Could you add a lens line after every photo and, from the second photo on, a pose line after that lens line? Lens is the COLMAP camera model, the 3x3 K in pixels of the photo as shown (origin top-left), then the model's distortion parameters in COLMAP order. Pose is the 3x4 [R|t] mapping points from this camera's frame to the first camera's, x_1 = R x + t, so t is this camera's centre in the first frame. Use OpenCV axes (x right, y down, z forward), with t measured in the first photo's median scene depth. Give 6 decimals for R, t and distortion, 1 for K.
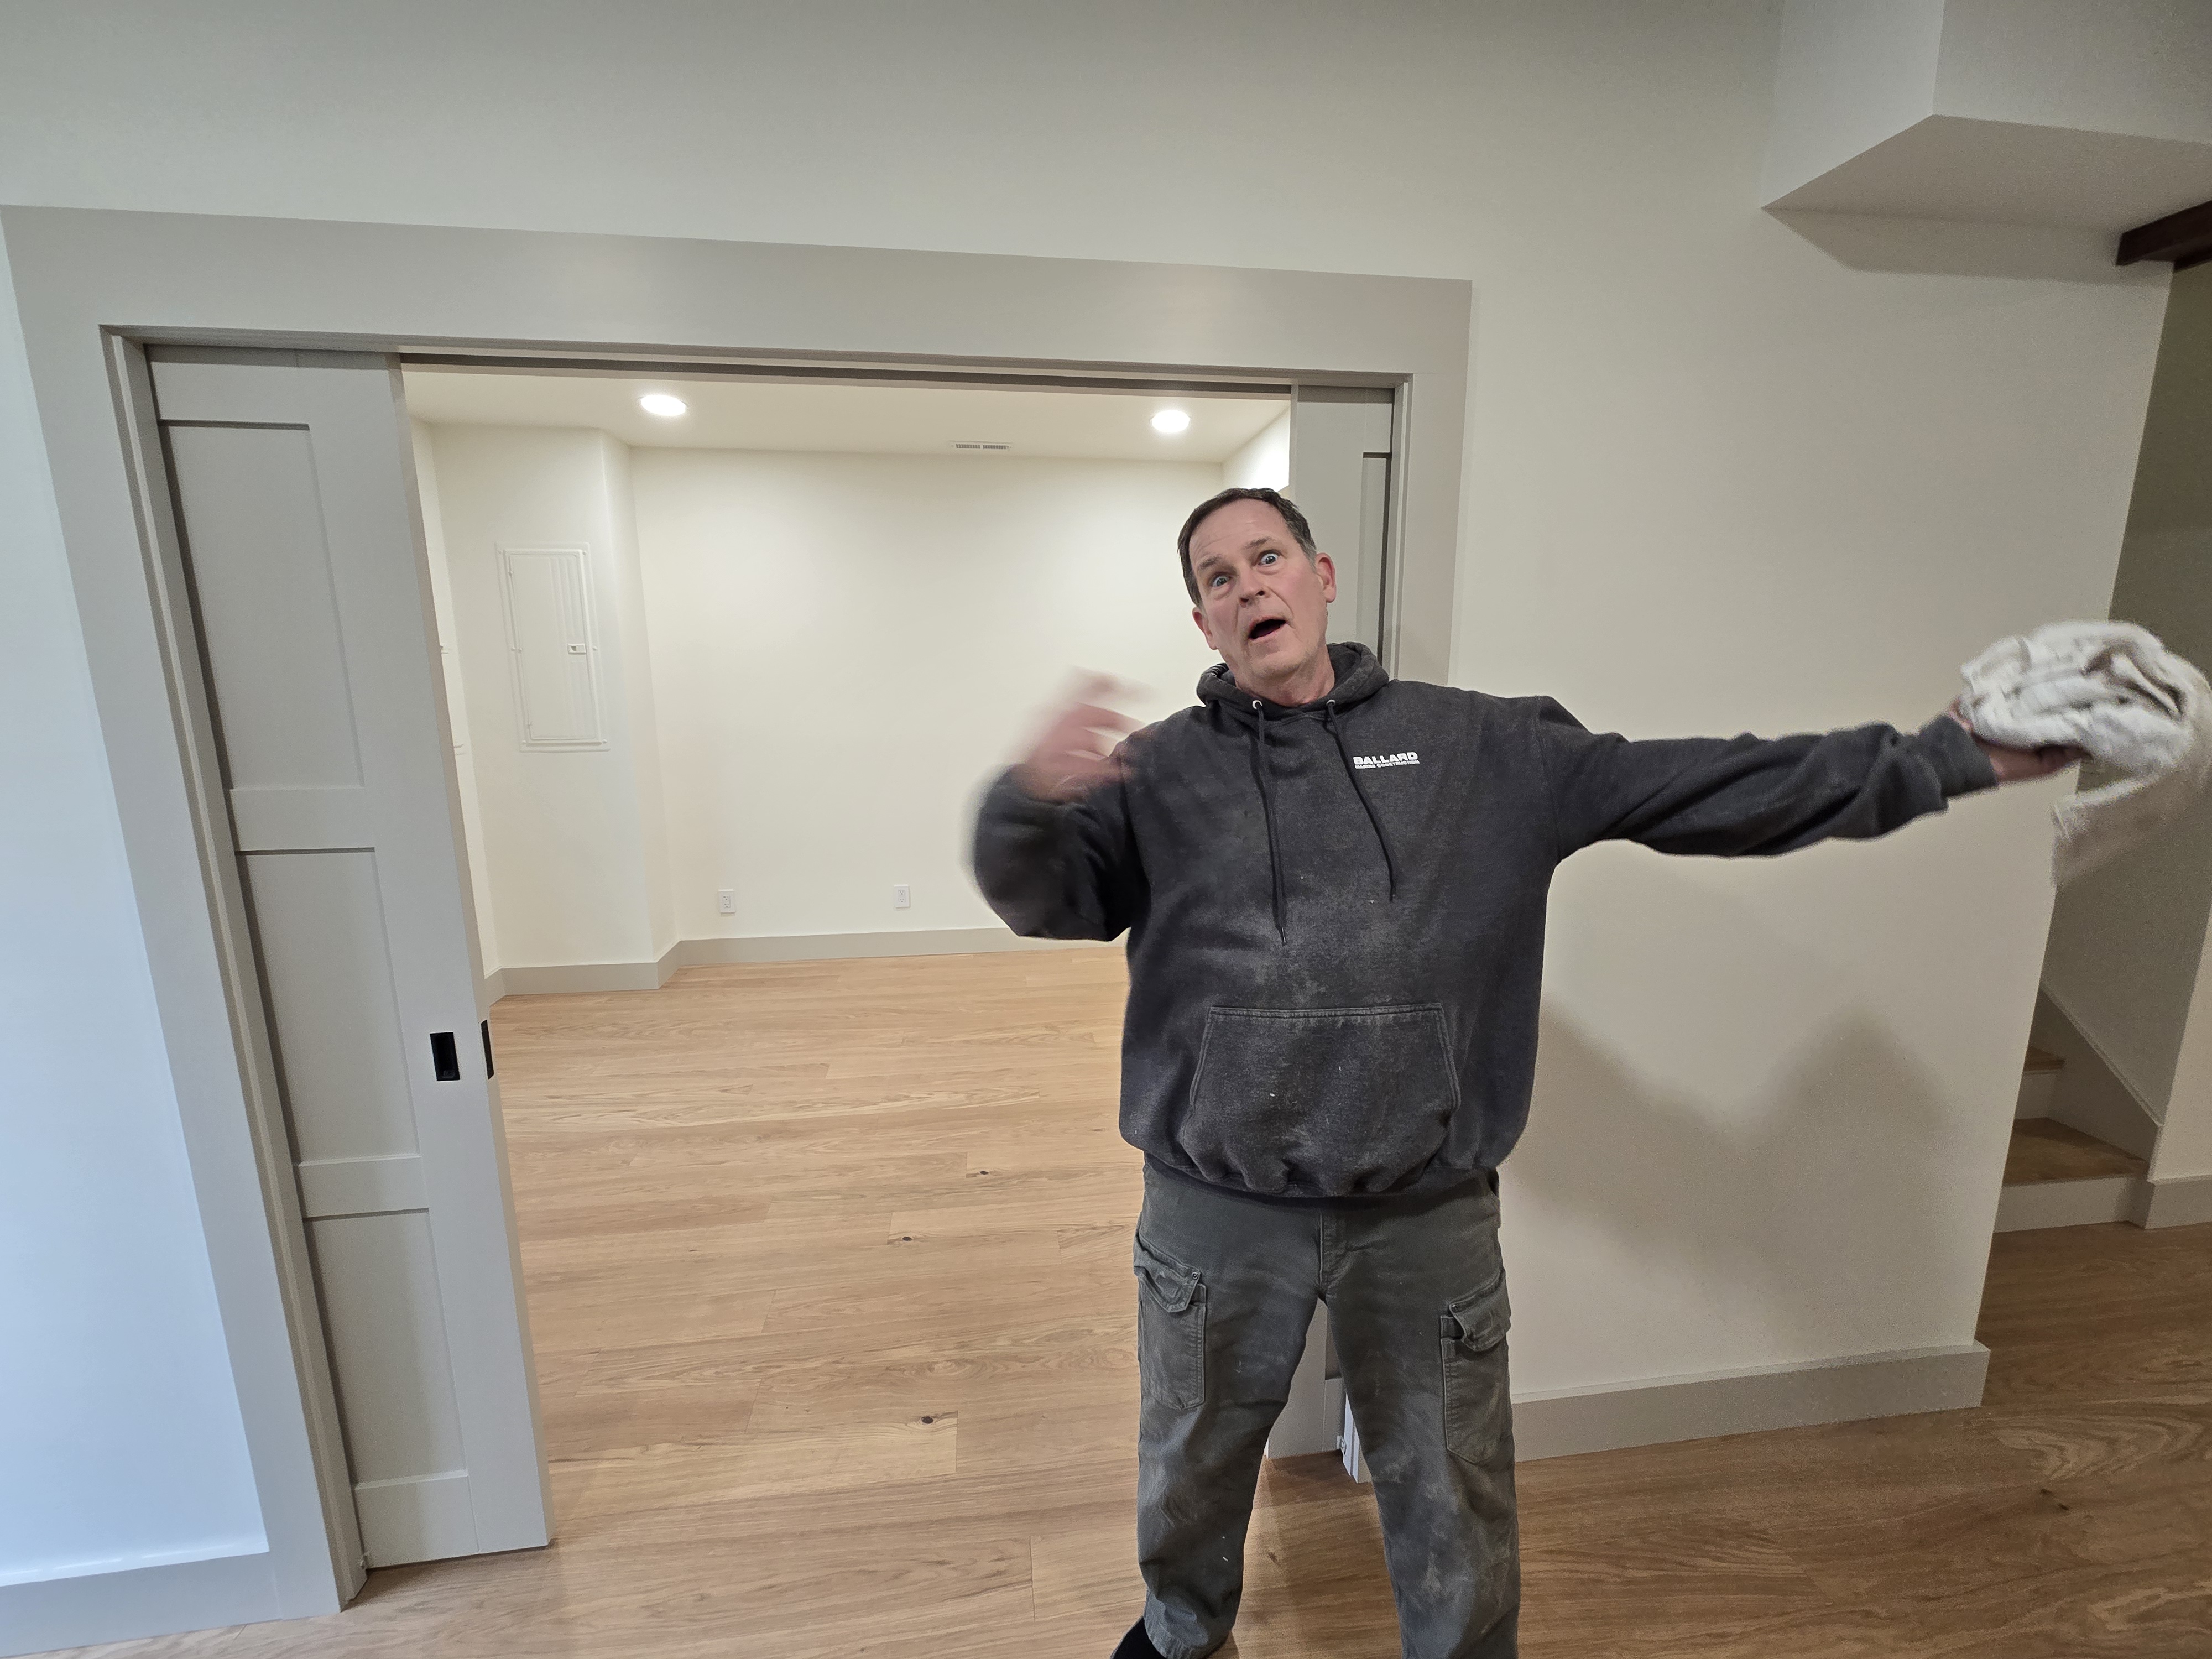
lens RADIAL K [[902.3, 0, 1101.4], [0, 902.3, 824.4], [0, 0, 1]] dist [-0.000102, 0.001985]
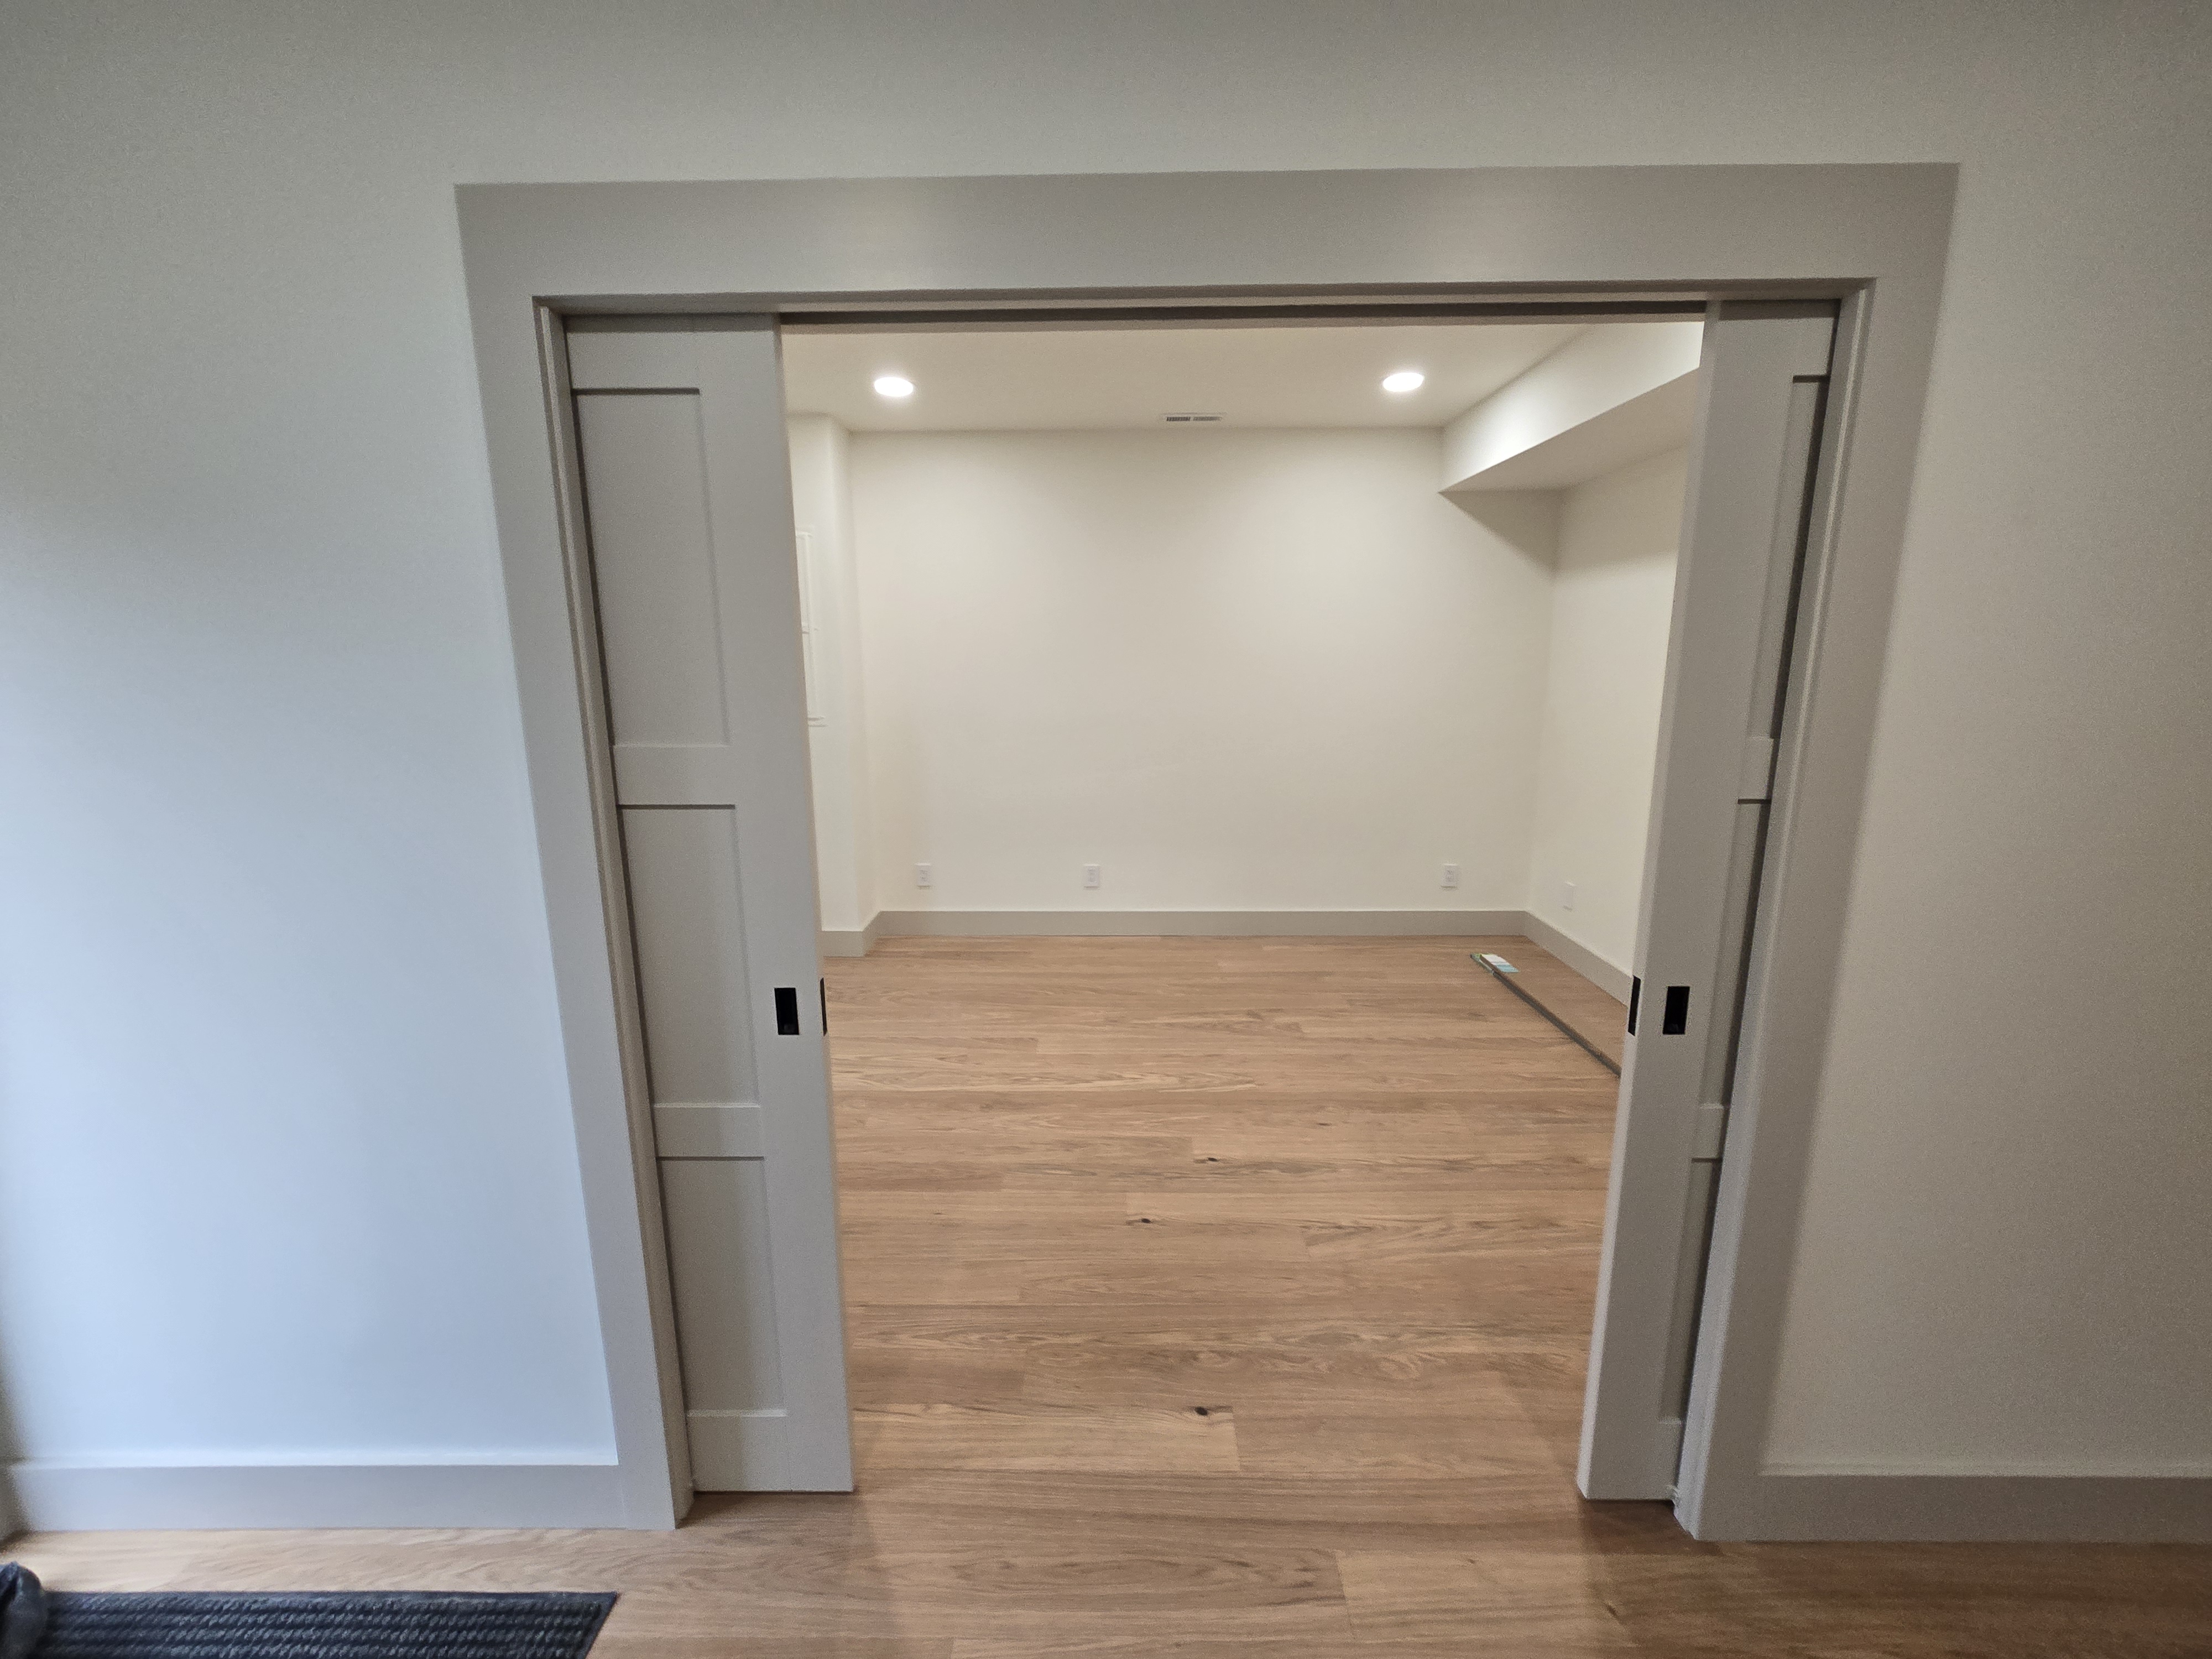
lens RADIAL K [[902.3, 0, 1101.4], [0, 902.3, 824.4], [0, 0, 1]] dist [-0.000102, 0.001985]
pose [[0.989604, 0.026550, -0.141348, -0.179446], [-0.024490, 0.999567, 0.016292, 0.015565], [0.141719, -0.012661, 0.989826, 0.031678]]
